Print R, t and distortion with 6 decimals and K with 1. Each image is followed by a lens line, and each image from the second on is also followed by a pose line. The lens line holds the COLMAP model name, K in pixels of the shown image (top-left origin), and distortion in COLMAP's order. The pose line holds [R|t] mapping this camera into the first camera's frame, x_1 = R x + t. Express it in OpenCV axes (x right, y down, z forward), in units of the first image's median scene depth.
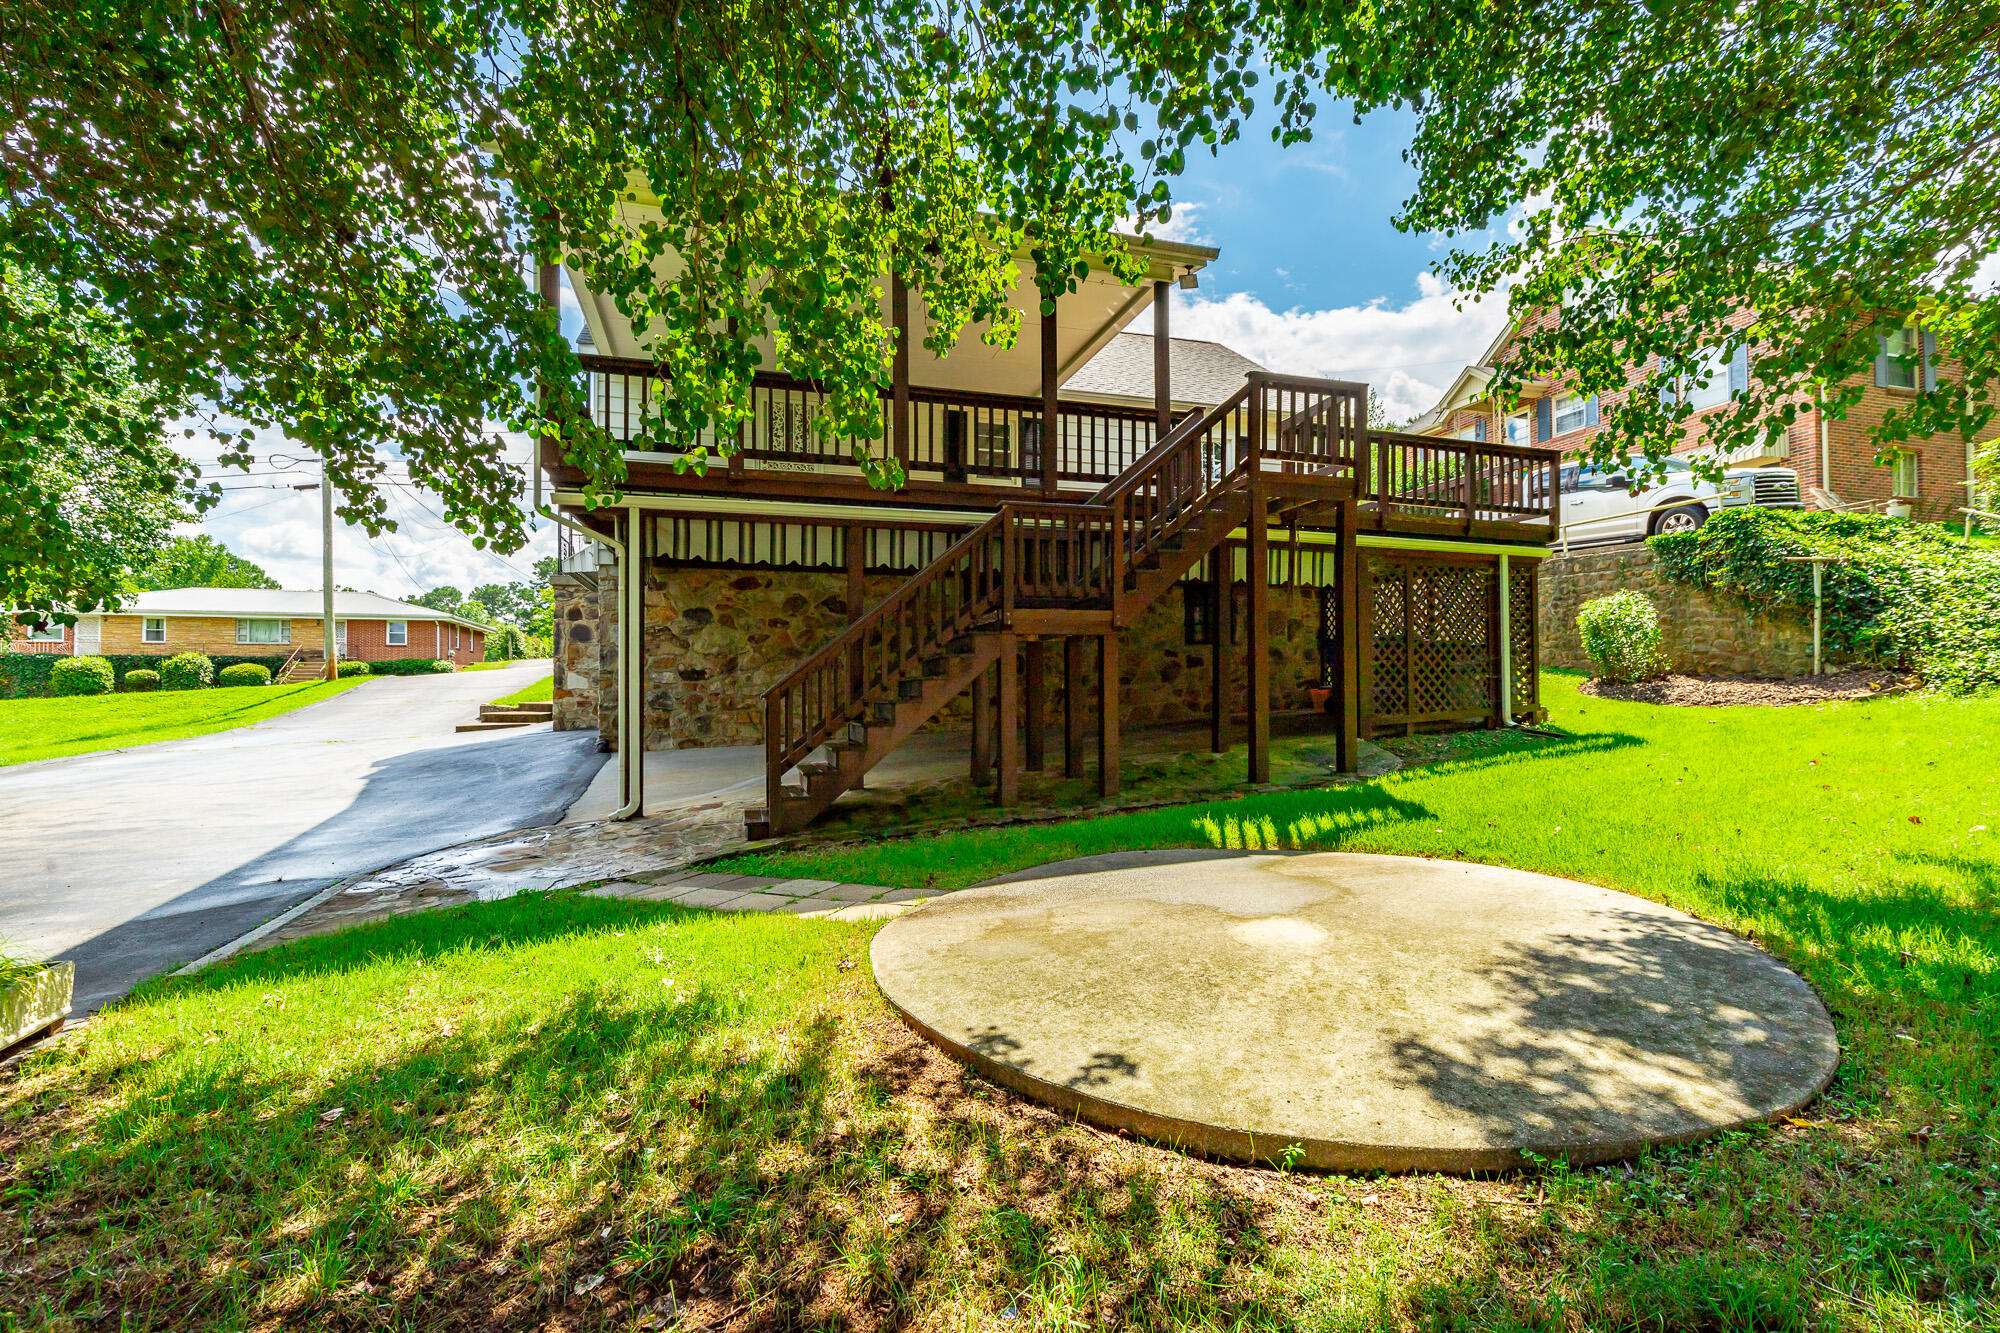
lens RADIAL K [[921.1, 0, 984.4], [0, 921.1, 662.7], [0, 0, 1]] dist [0.012414, -0.002176]
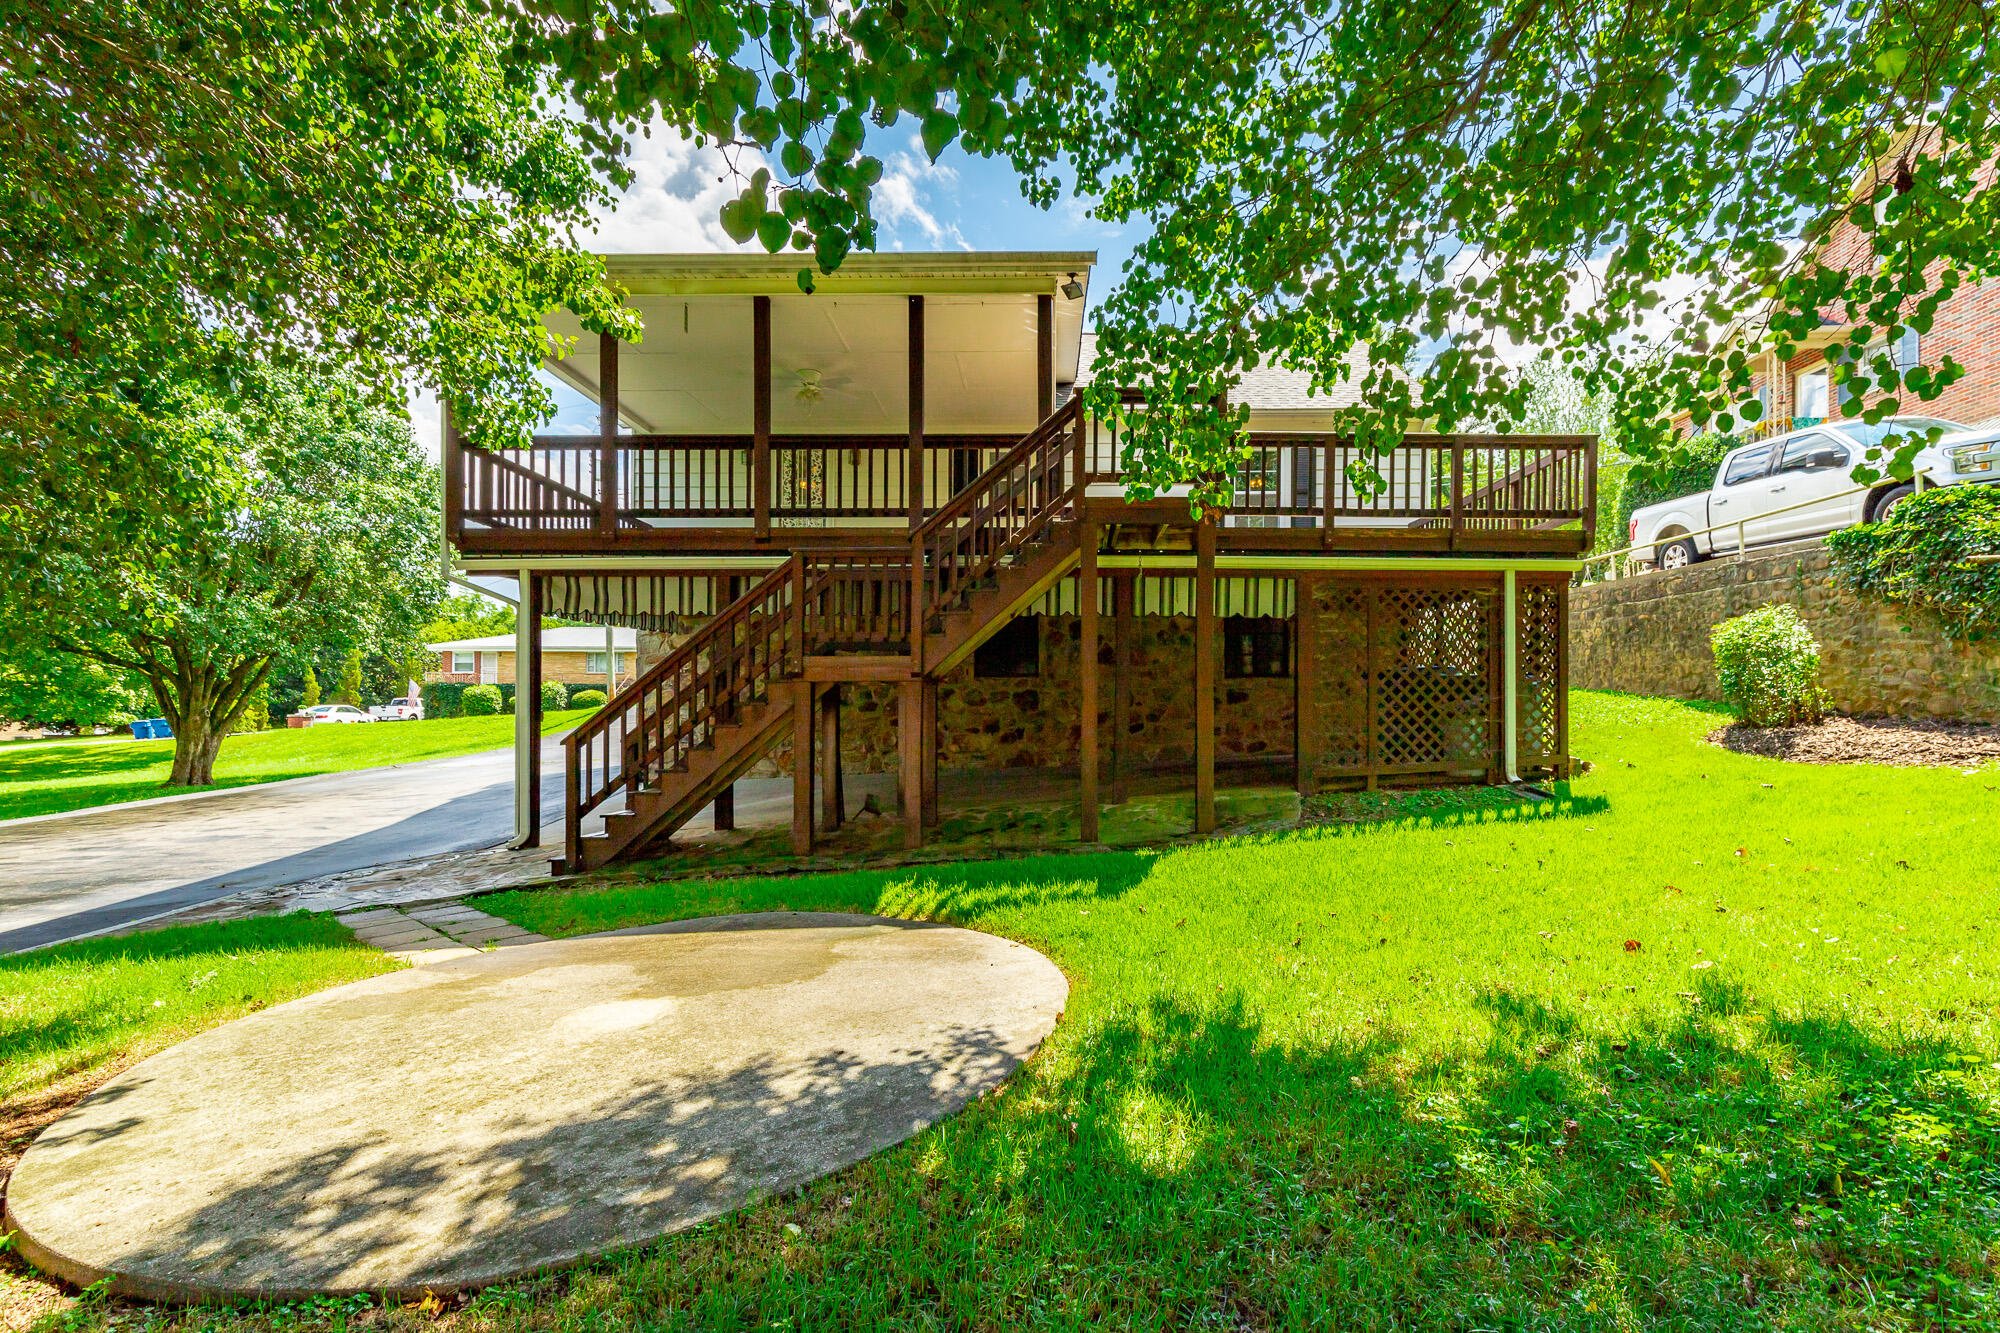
lens RADIAL K [[921.1, 0, 923.8], [0, 921.1, 703.5], [0, 0, 1]] dist [0.012414, -0.002176]
pose [[0.950958, 0.000296, -0.309321, 1.134395], [0.005346, 0.999834, 0.017391, -0.059732], [0.309274, -0.018192, 0.950799, 0.229851]]
